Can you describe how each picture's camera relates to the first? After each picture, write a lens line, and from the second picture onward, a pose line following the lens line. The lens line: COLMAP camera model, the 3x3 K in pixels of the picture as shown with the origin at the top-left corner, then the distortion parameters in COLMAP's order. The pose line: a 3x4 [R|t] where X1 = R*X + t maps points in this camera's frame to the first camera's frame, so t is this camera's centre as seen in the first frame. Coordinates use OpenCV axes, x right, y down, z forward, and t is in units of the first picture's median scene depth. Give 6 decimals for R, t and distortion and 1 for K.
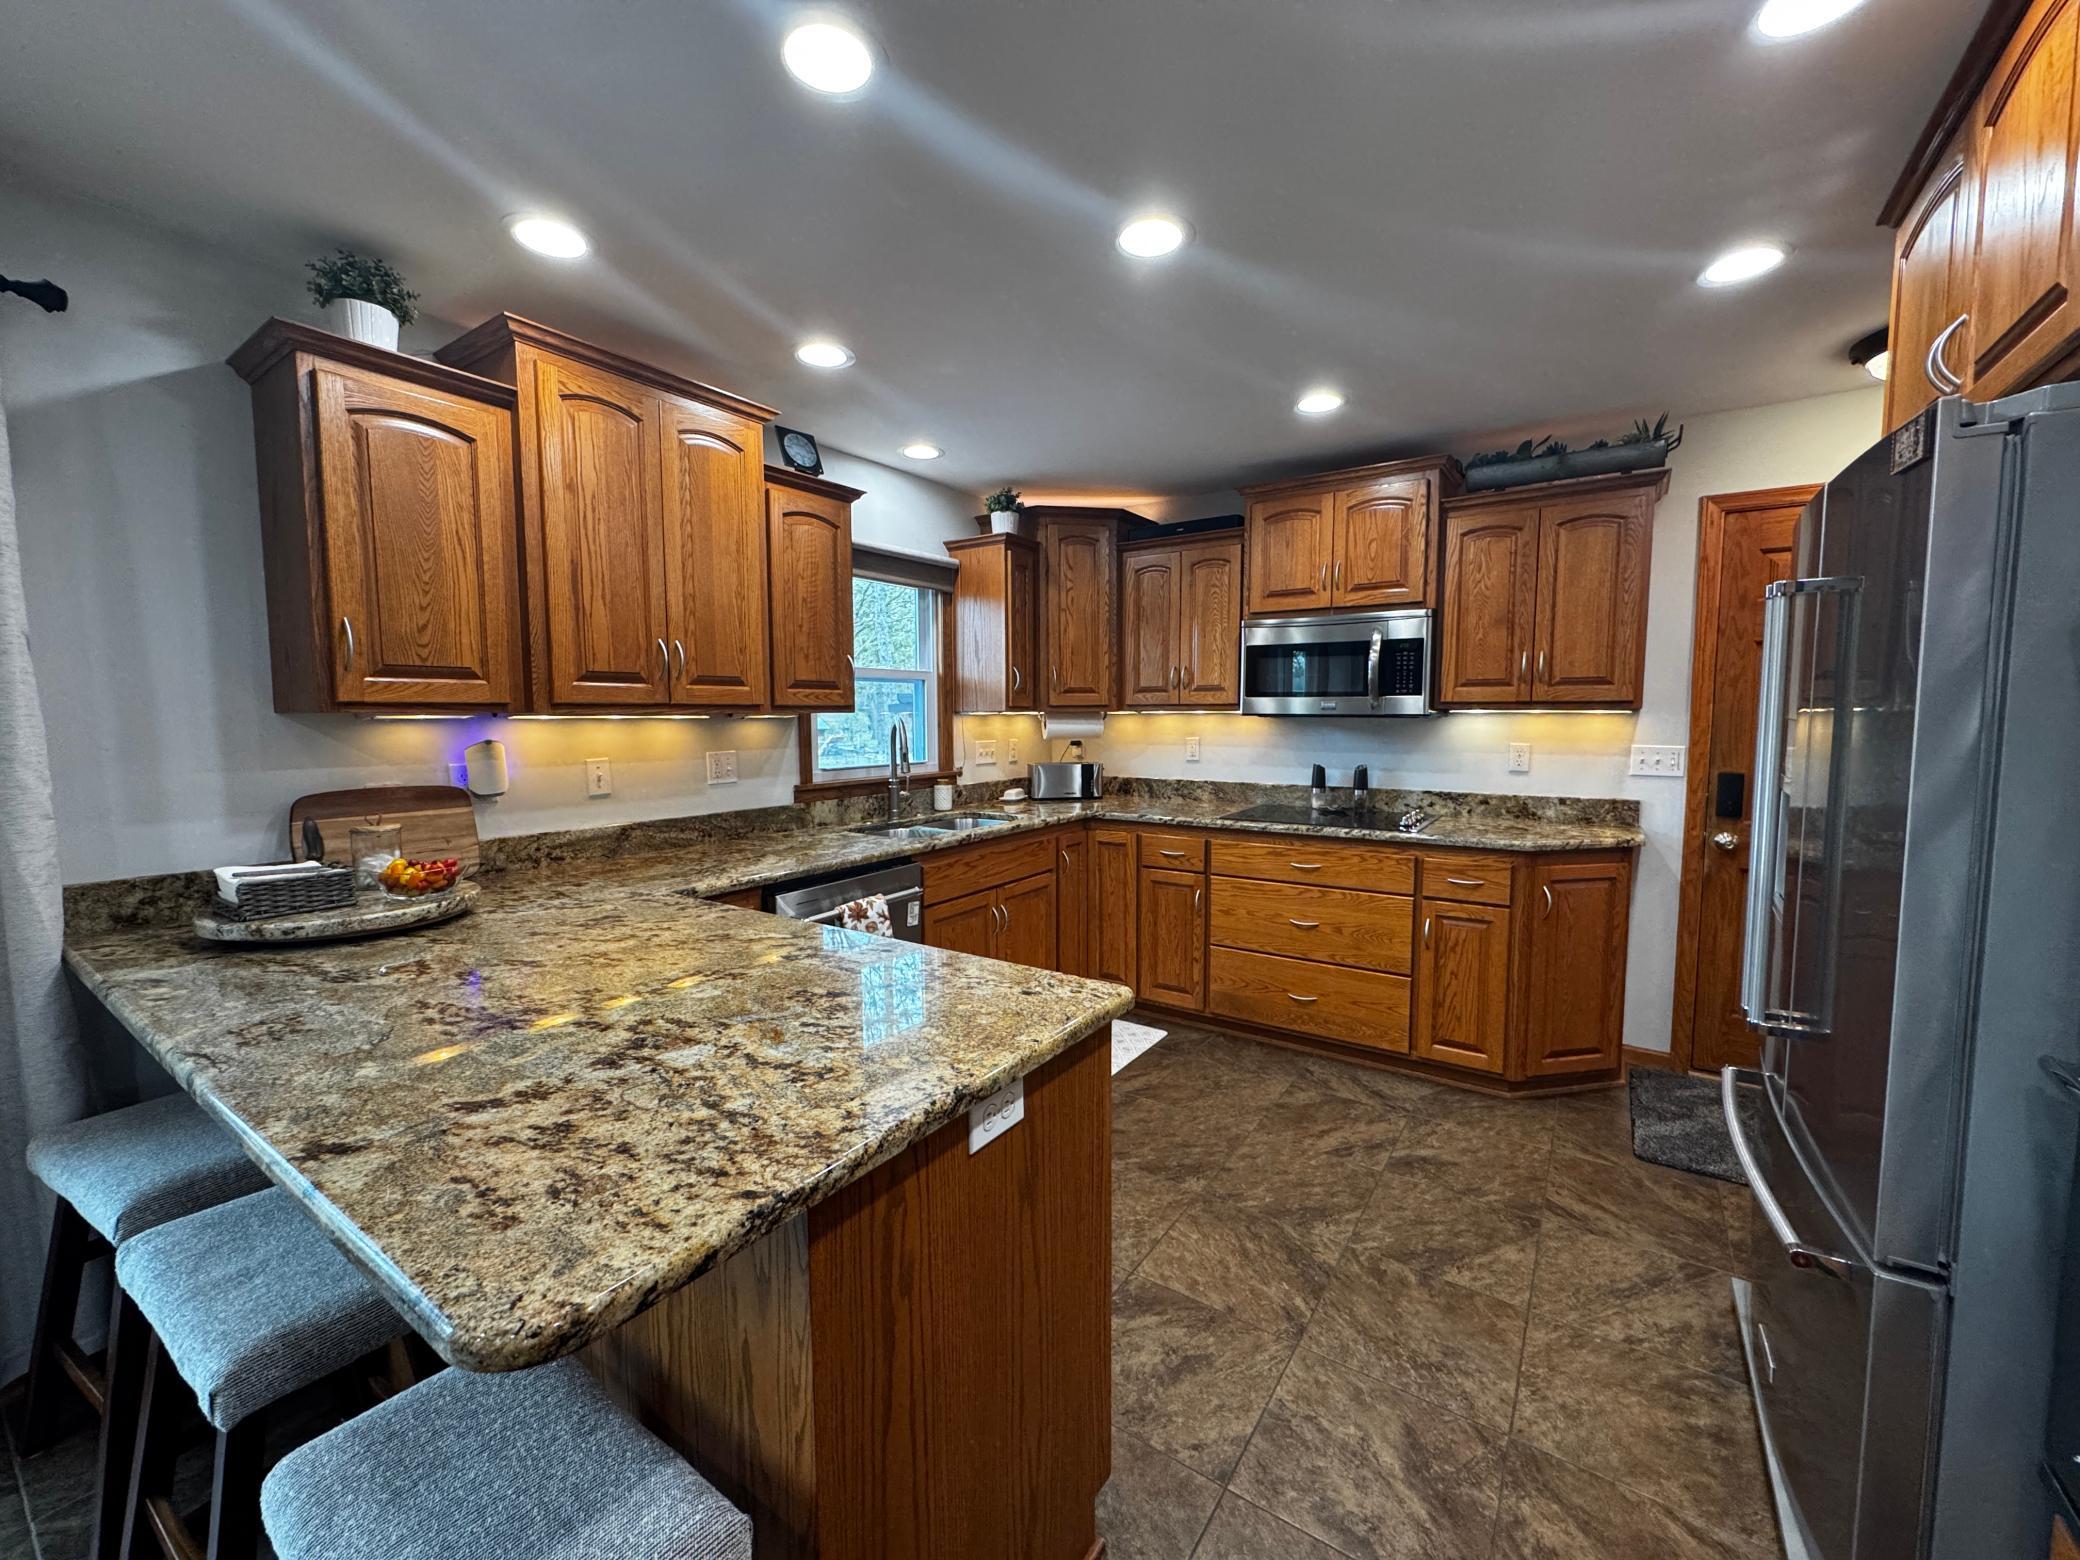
lens RADIAL K [[832.7, 0, 1044.6], [0, 832.7, 781.1], [0, 0, 1]] dist [-0.000740, 0.000712]
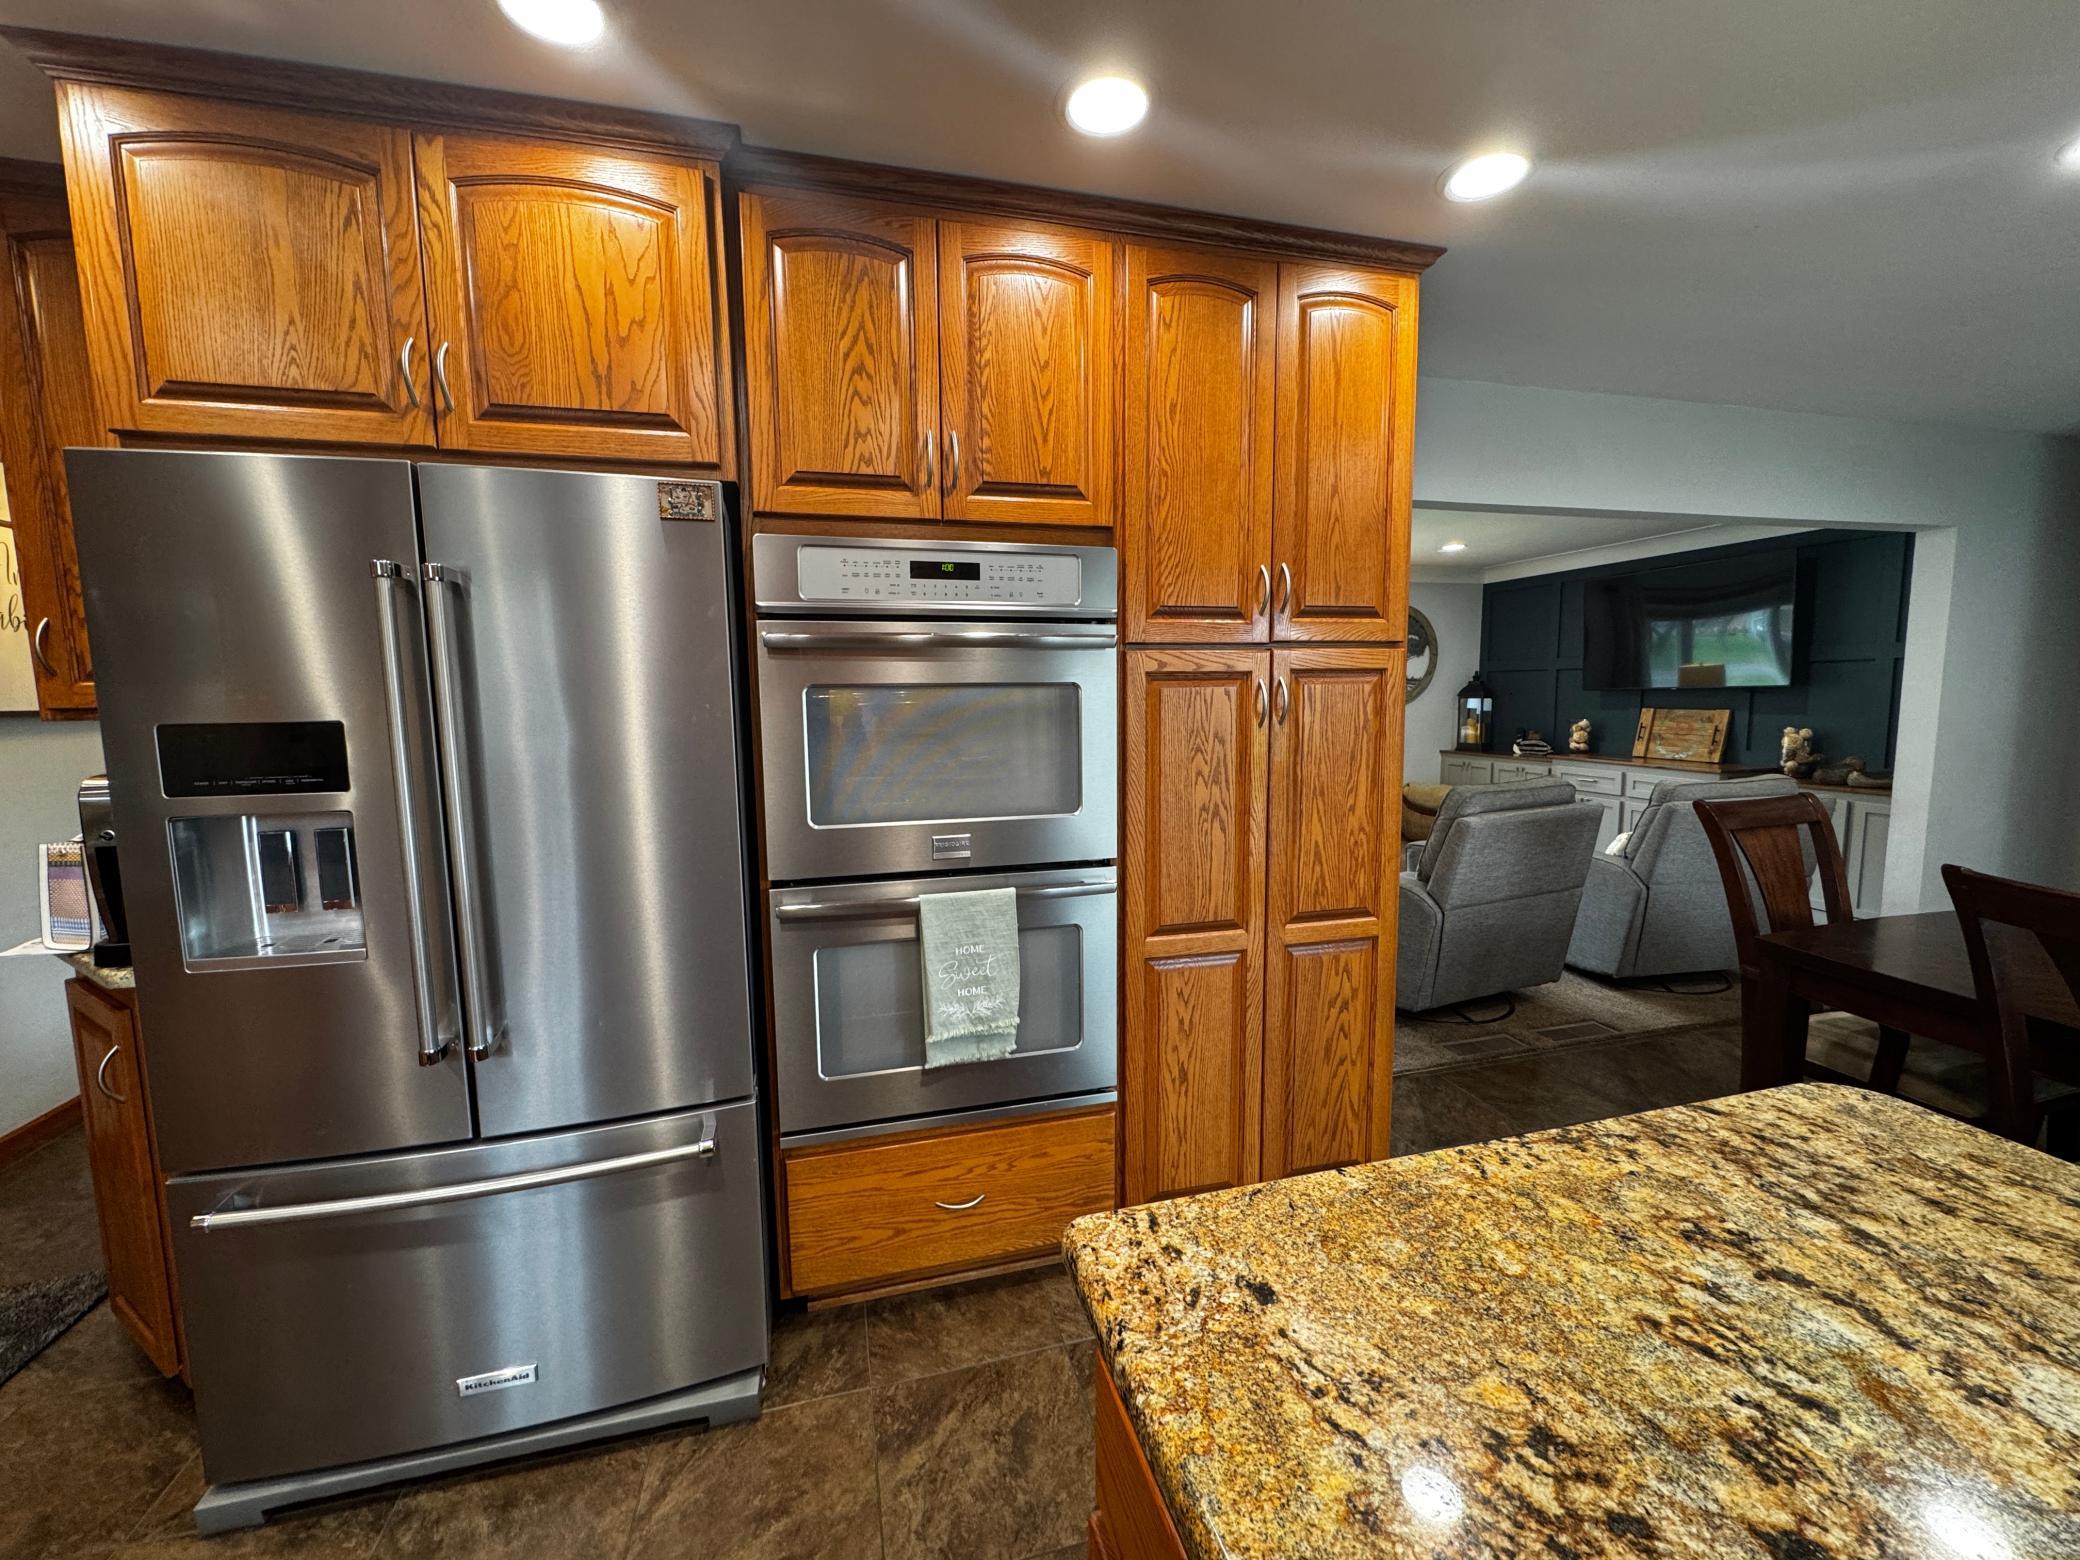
lens RADIAL K [[832.7, 0, 1047.4], [0, 832.7, 782.6], [0, 0, 1]] dist [-0.000740, 0.000712]
pose [[-0.761470, -0.060857, 0.645337, -0.098619], [0.066800, 0.982915, 0.171512, -0.055509], [-0.644749, 0.173710, -0.744395, 0.630567]]
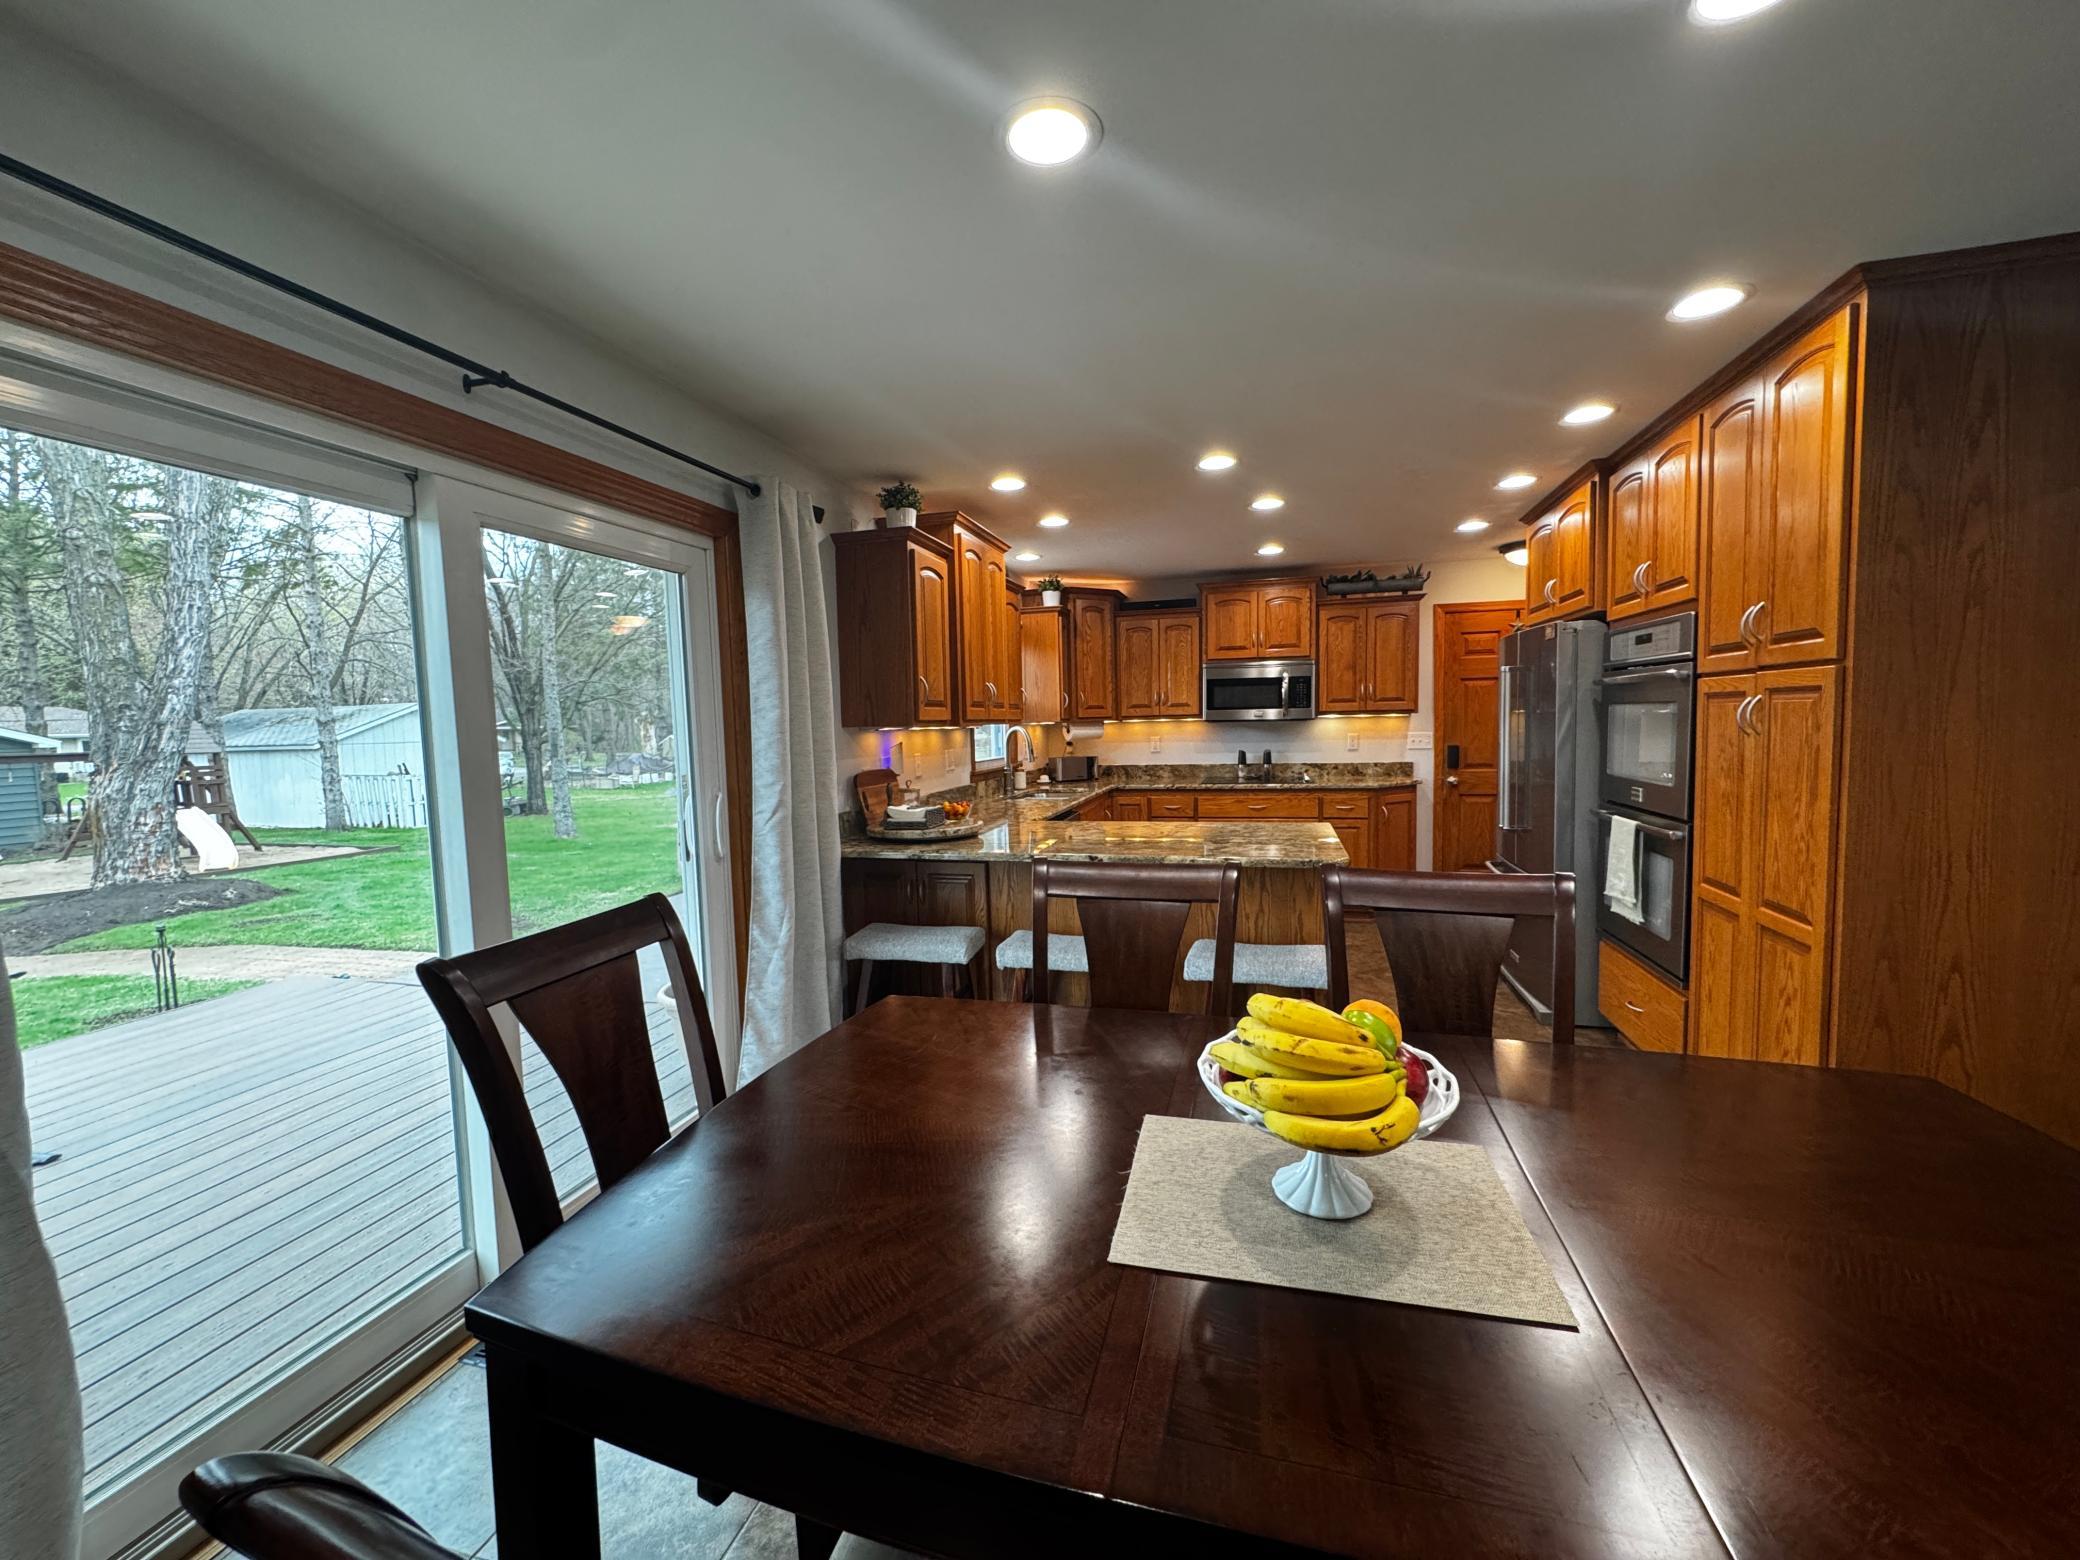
lens RADIAL K [[832.7, 0, 1042.3], [0, 832.7, 775.9], [0, 0, 1]] dist [-0.000740, 0.000712]
pose [[0.944333, -0.040845, 0.326447, -0.727910], [0.048134, 0.998739, -0.014278, 0.043829], [-0.325452, 0.029196, 0.945108, -0.533030]]
